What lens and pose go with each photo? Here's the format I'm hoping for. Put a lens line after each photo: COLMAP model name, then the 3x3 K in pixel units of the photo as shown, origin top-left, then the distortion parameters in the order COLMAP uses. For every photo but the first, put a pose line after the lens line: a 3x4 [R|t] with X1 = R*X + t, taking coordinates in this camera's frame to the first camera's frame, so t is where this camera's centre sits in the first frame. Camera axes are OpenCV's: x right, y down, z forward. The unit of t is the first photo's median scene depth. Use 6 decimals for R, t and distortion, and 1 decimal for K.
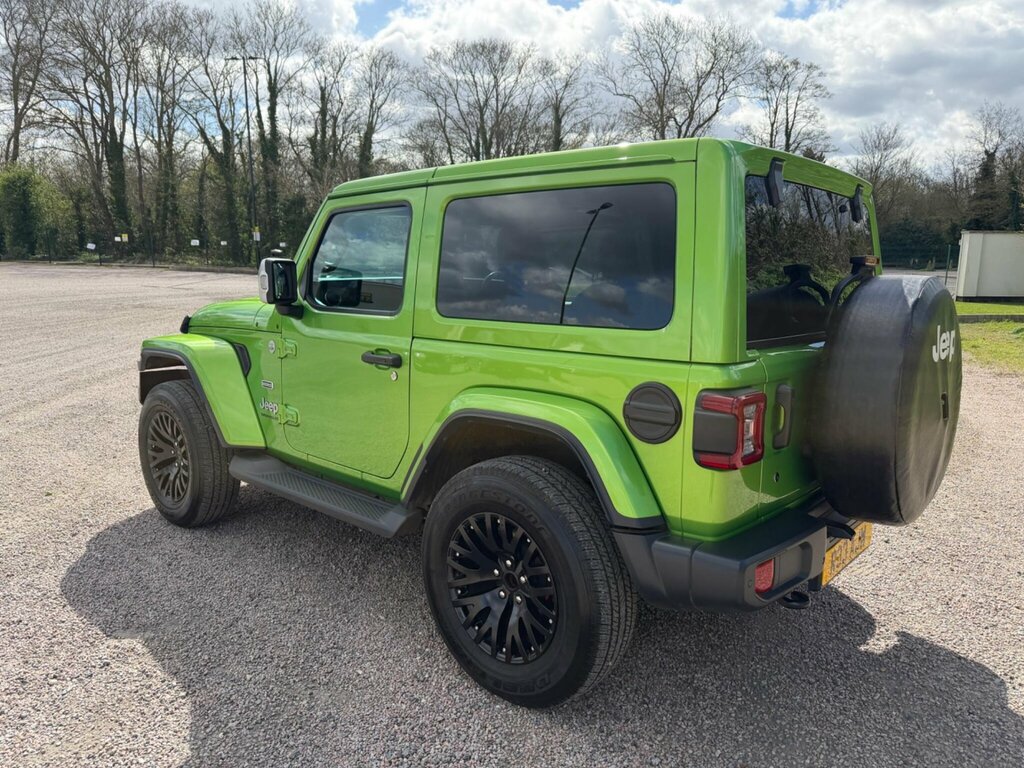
lens RADIAL K [[762.8, 0, 528.9], [0, 762.8, 381.1], [0, 0, 1]] dist [0.049723, -0.052828]
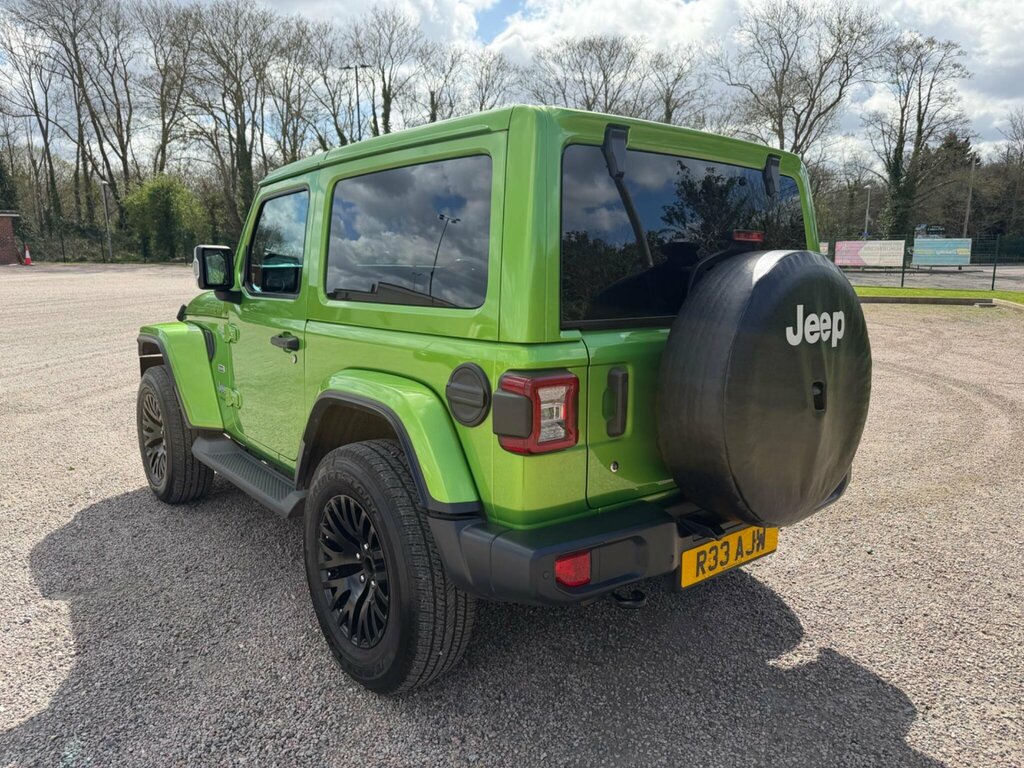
lens RADIAL K [[762.4, 0, 512.0], [0, 762.4, 384.0], [0, 0, 1]] dist [0.070135, -0.092613]
pose [[0.985907, 0.018372, -0.166285, 0.198414], [-0.017675, 0.999828, 0.005667, 0.011363], [0.166361, -0.002648, 0.986061, 0.032454]]
